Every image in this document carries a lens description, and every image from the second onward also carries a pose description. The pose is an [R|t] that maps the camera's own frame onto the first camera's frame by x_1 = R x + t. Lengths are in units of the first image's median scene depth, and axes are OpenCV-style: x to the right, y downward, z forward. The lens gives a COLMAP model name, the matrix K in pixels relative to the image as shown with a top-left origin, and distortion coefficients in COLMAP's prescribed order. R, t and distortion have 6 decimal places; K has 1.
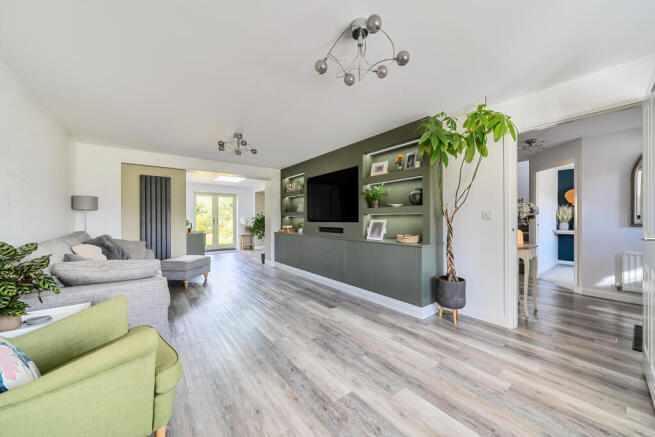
lens RADIAL K [[241.8, 0, 325.1], [0, 241.8, 220.9], [0, 0, 1]] dist [-0.001057, -0.000122]
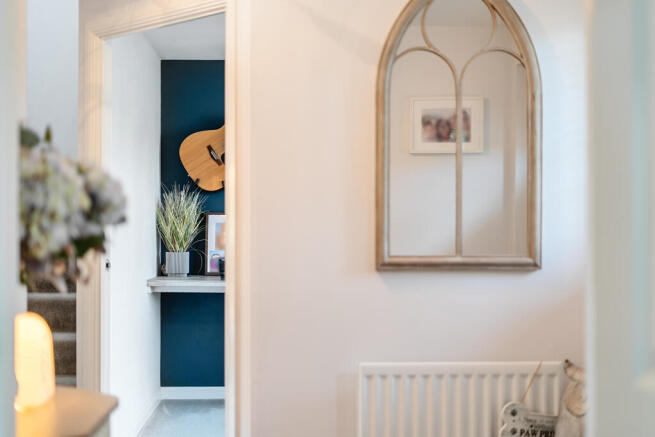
lens RADIAL K [[936.3, 0, 327.5], [0, 936.3, 218.5], [0, 0, 1]] dist [-0.002319, -0.014066]
pose [[0.571096, 0.013818, 0.820767, 0.207795], [0.000001, 0.999858, -0.016833, -0.011214], [-0.820883, 0.009614, 0.571015, 0.247244]]
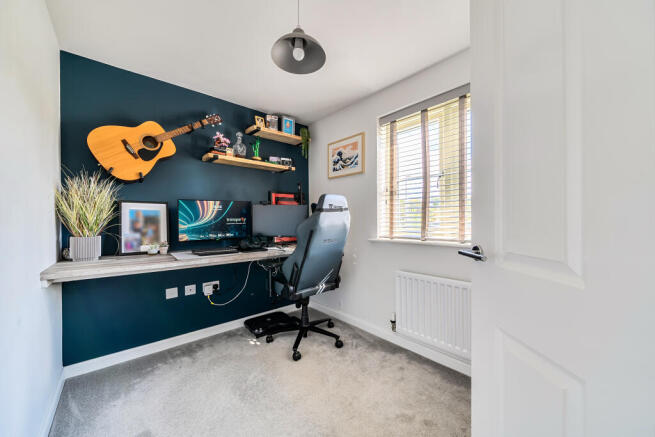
lens RADIAL K [[241.8, 0, 325.1], [0, 241.8, 220.9], [0, 0, 1]] dist [-0.001057, -0.000122]
pose [[-0.052095, 0.001103, 0.998642, 0.698093], [0.005772, 0.999983, -0.000803, -0.007304], [-0.998625, 0.005722, -0.052101, 0.740720]]
